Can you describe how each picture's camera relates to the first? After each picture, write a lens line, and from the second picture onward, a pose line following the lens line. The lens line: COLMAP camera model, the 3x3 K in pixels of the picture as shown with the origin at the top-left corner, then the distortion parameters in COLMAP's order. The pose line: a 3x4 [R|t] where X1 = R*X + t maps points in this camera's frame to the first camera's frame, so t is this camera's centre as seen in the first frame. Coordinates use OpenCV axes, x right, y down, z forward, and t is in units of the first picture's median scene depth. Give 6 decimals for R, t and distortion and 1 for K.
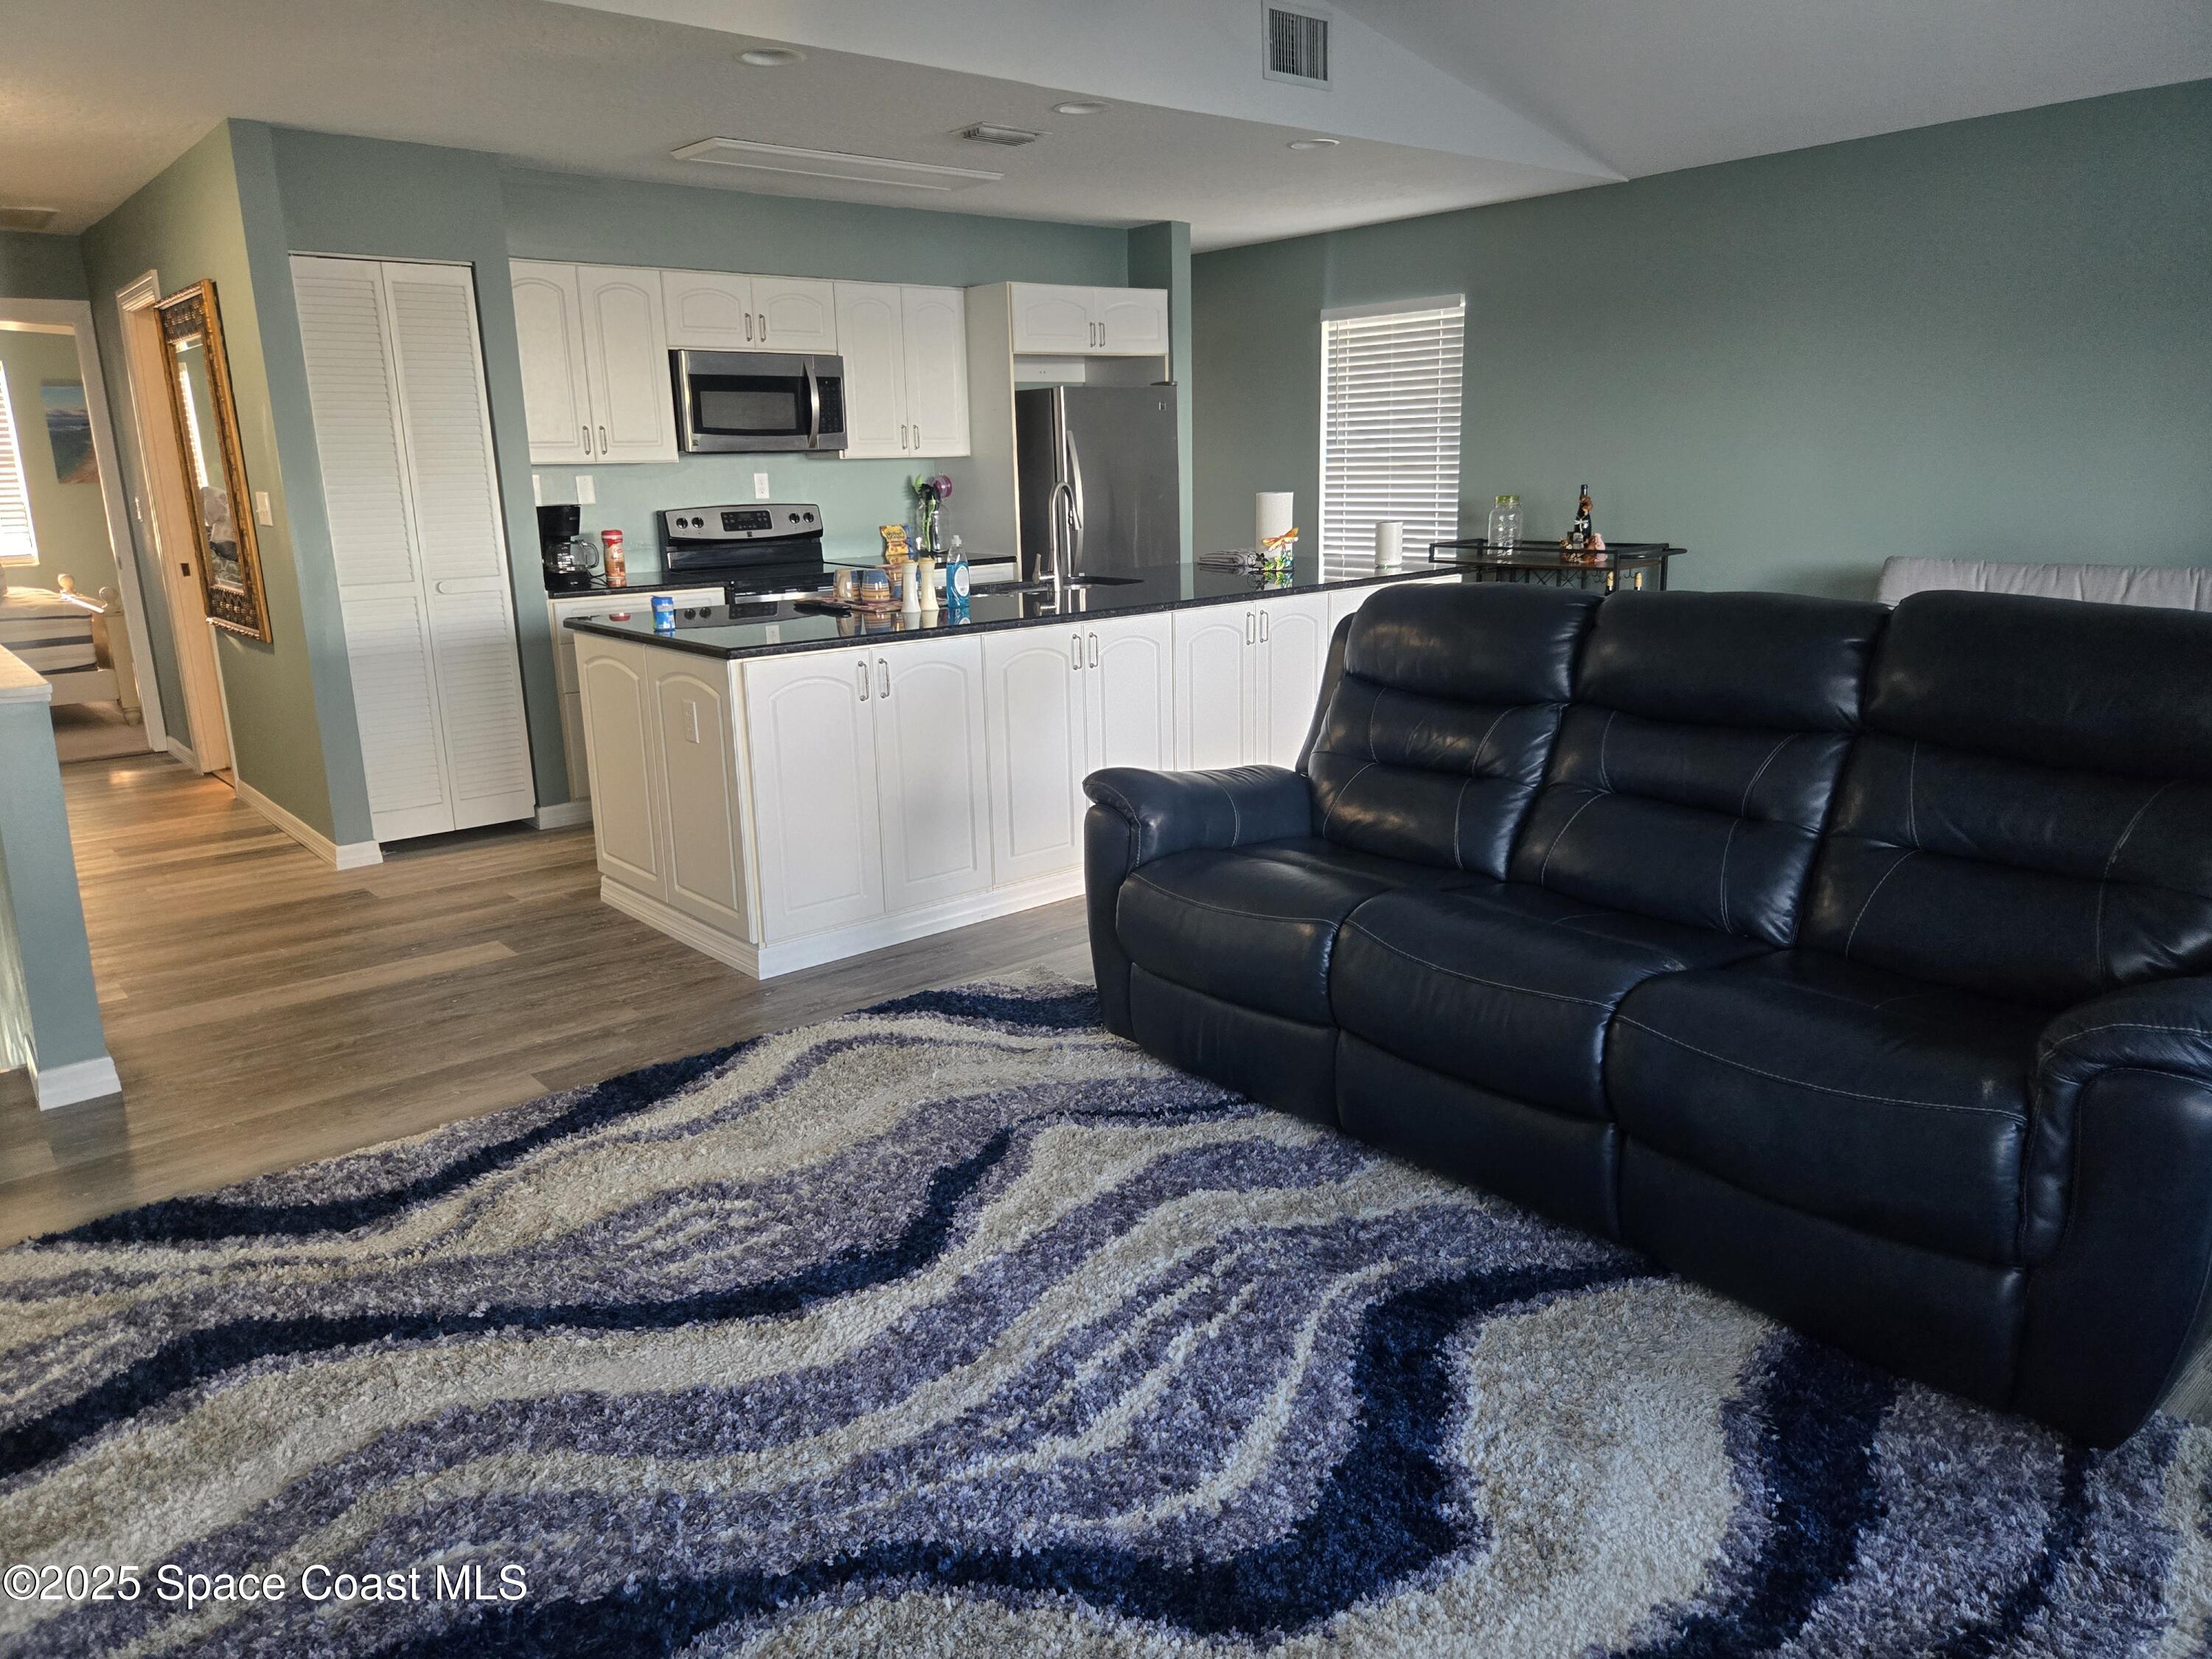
lens RADIAL K [[1490.9, 0, 1109.5], [0, 1490.9, 819.2], [0, 0, 1]] dist [0.044270, -0.000153]
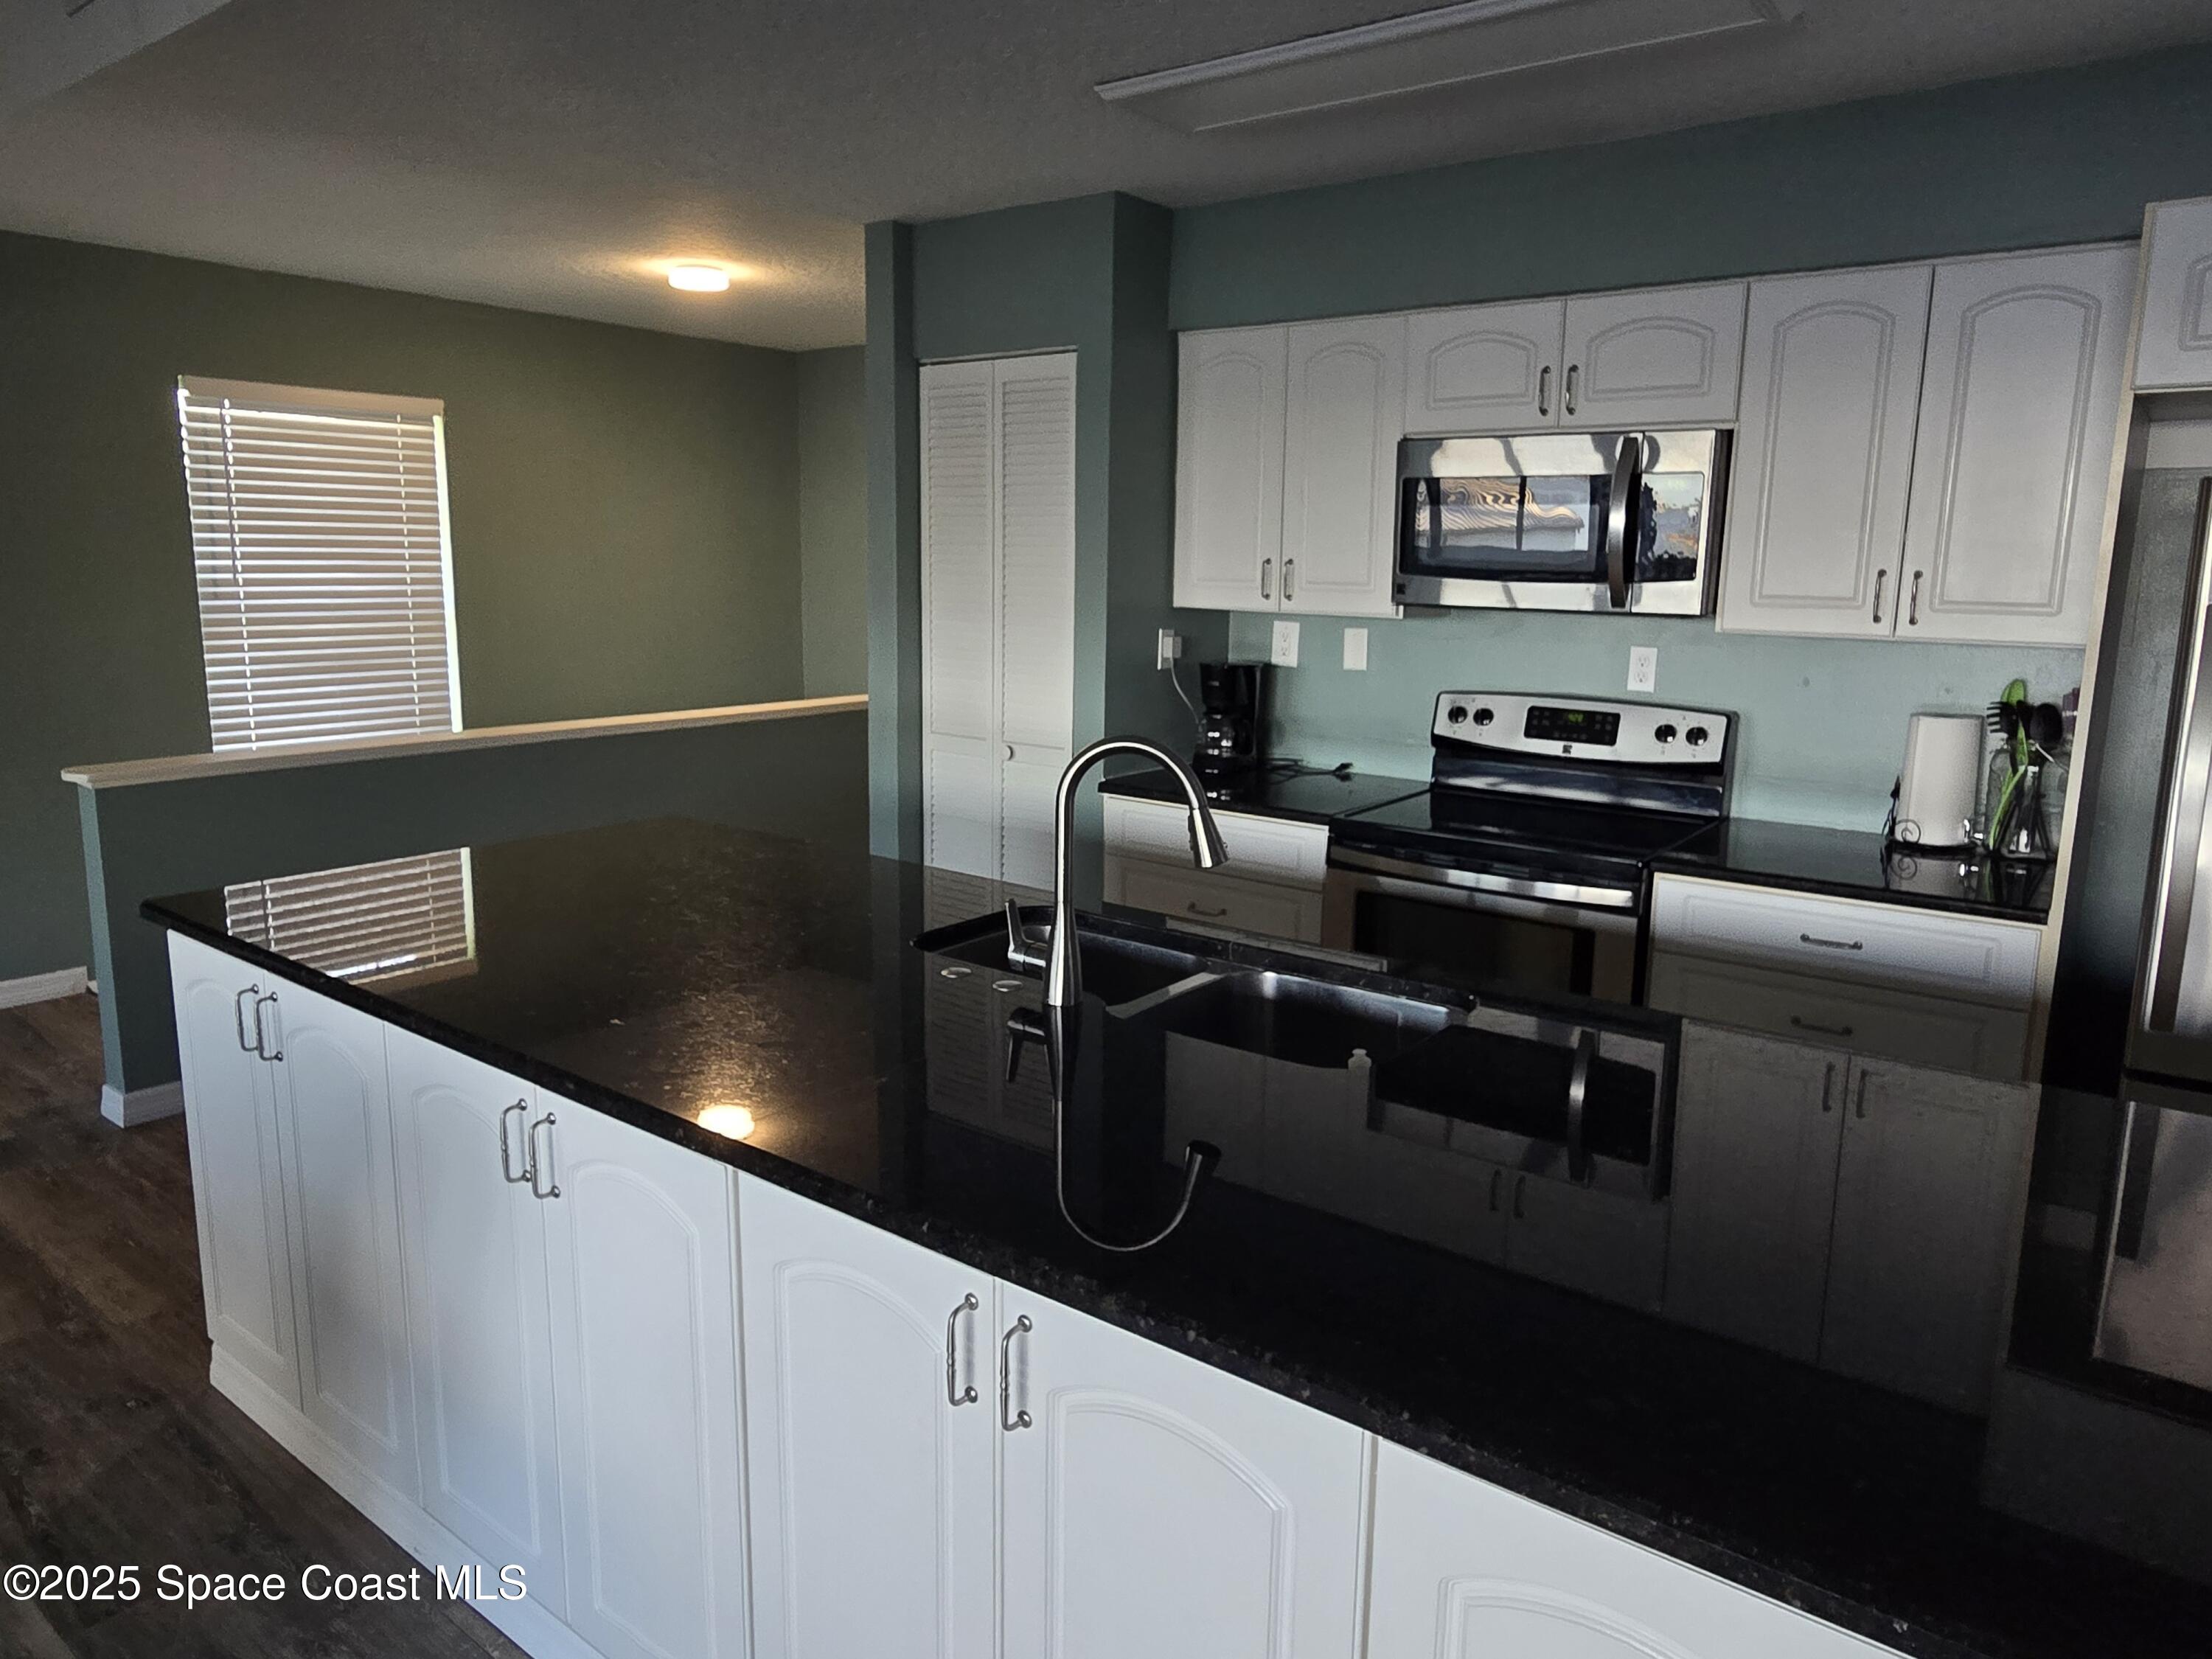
lens RADIAL K [[1445.9, 0, 1103.8], [0, 1445.9, 818.5], [0, 0, 1]] dist [0.000109, 0.000708]
pose [[0.211462, 0.198015, -0.957117, 0.259419], [-0.259494, 0.955492, 0.140347, -0.202902], [0.942309, 0.218688, 0.253434, 0.724271]]
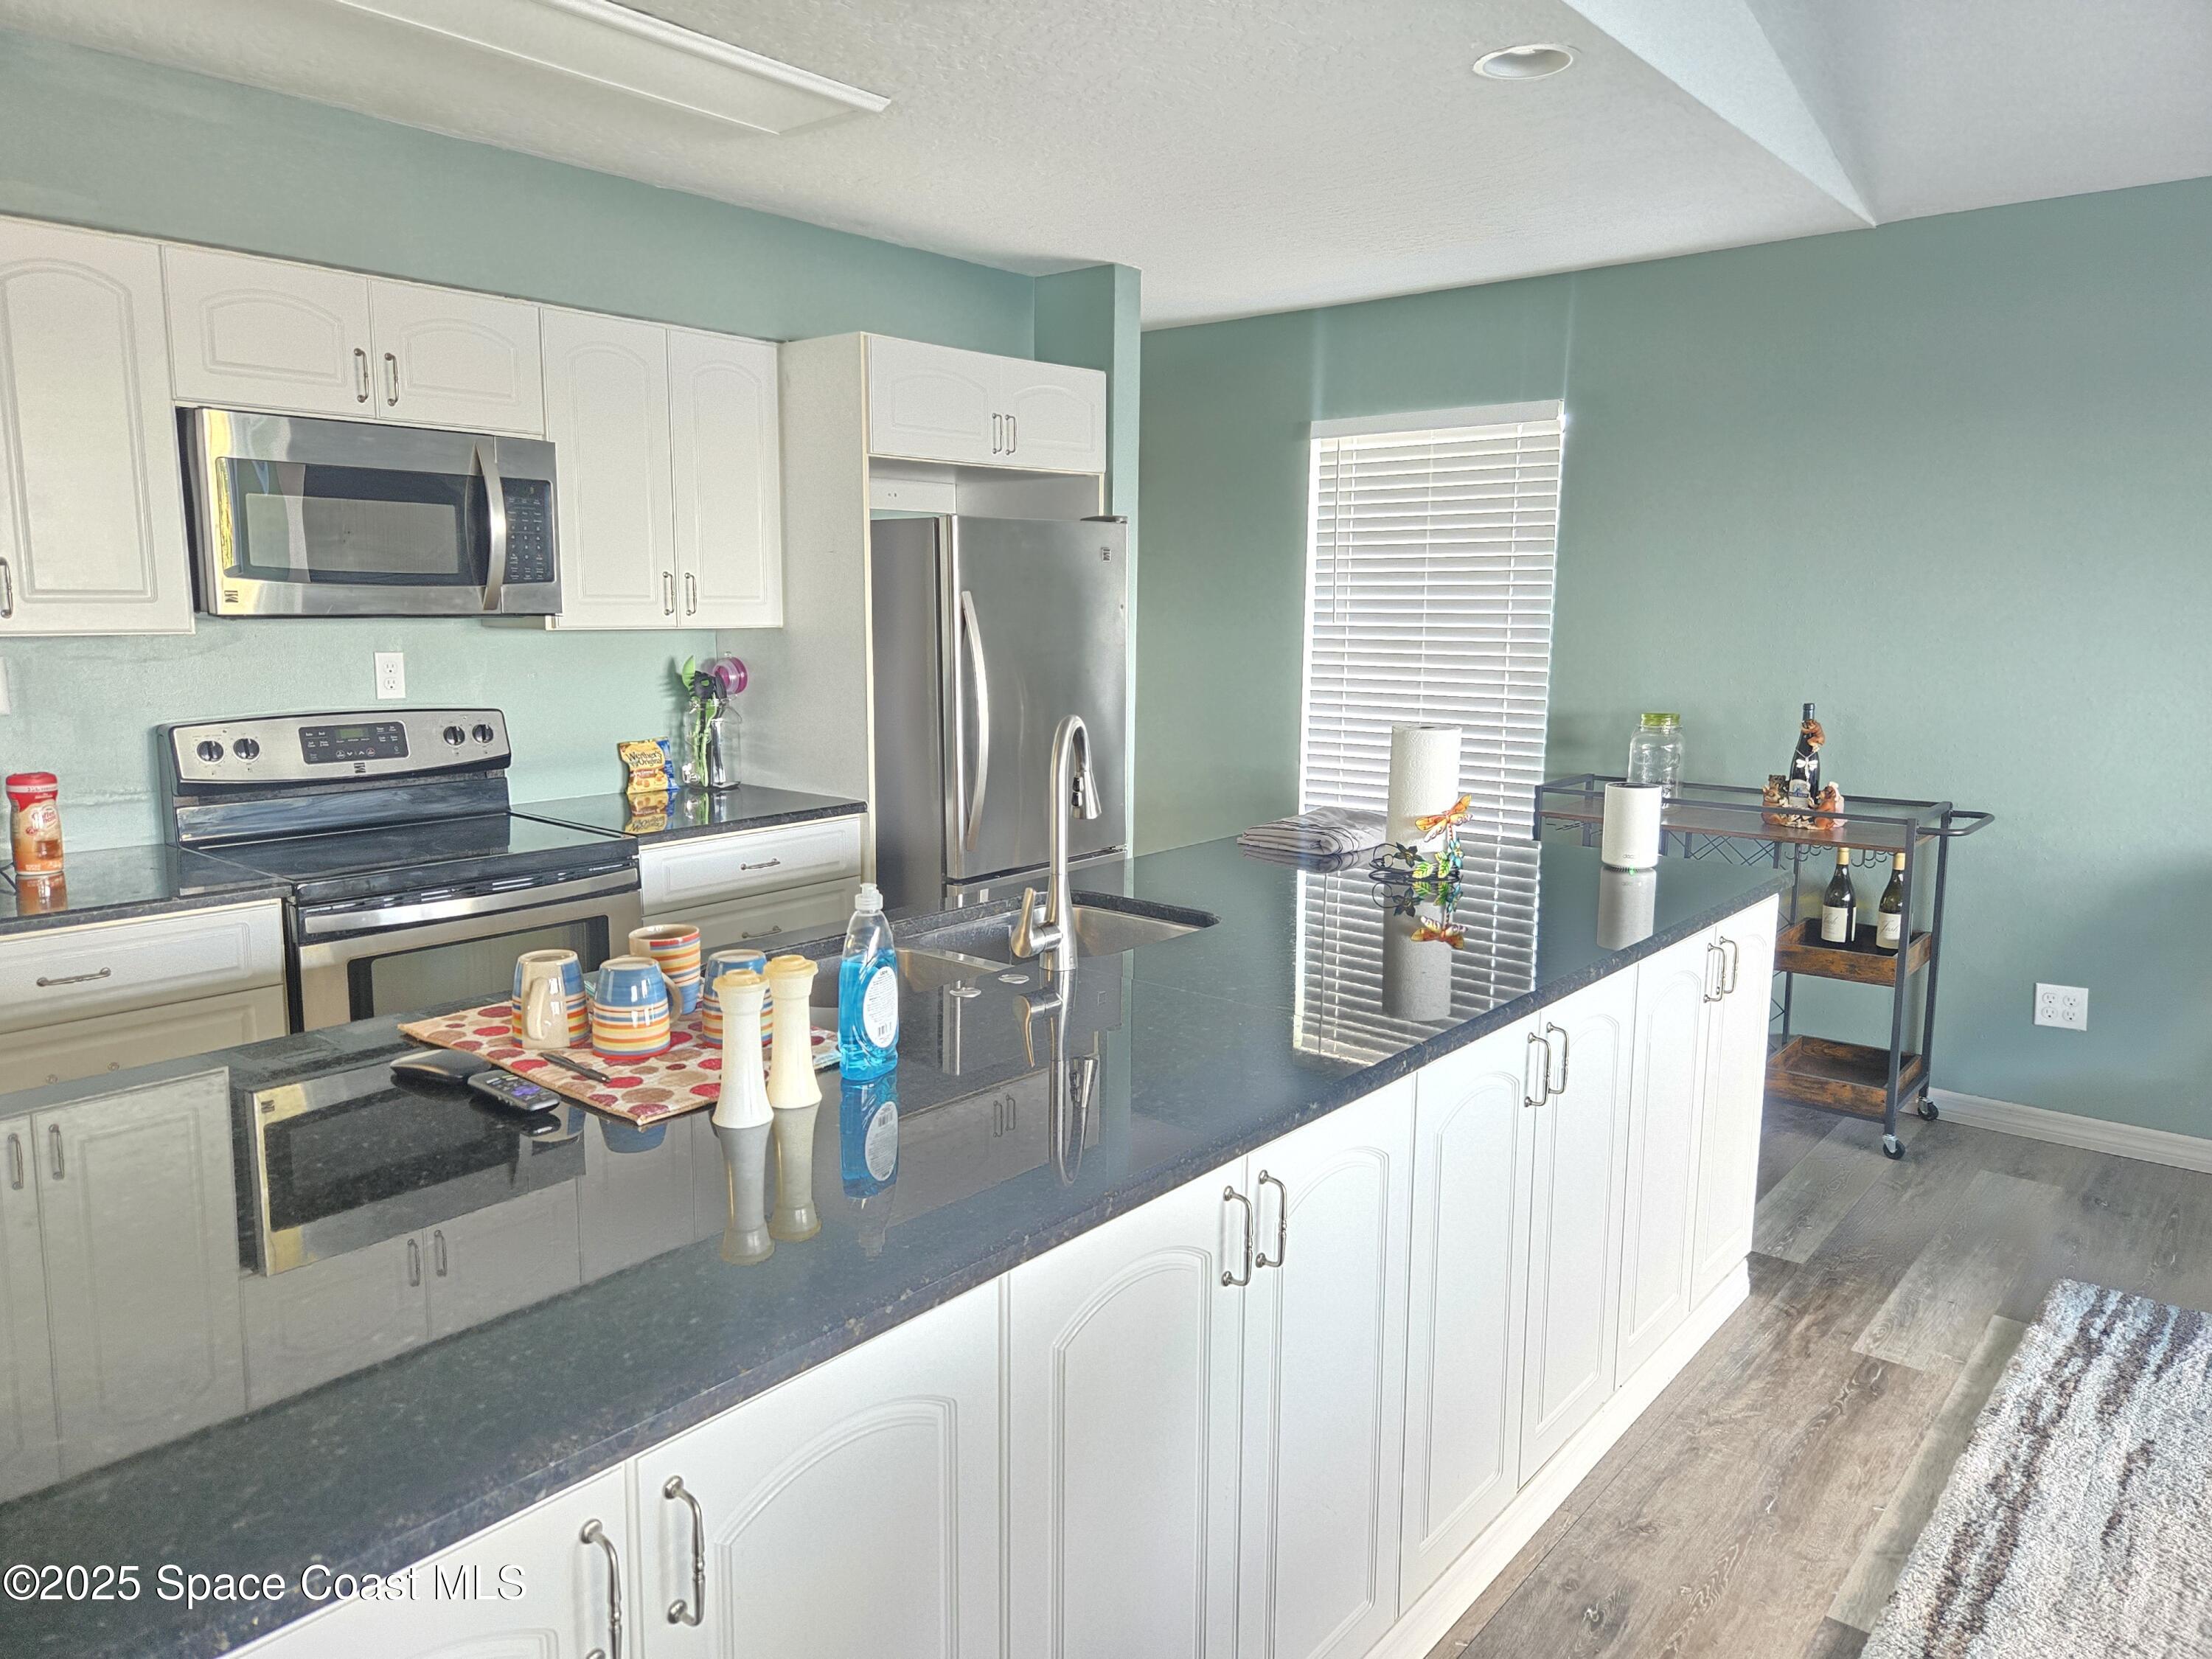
lens RADIAL K [[1480.8, 0, 1070.3], [0, 1480.8, 821.4], [0, 0, 1]] dist [0.056659, -0.046582]
pose [[0.987217, 0.005135, 0.159301, -0.082236], [0.009180, 0.995990, -0.088993, -0.127452], [-0.159119, 0.089318, 0.983211, 0.466386]]
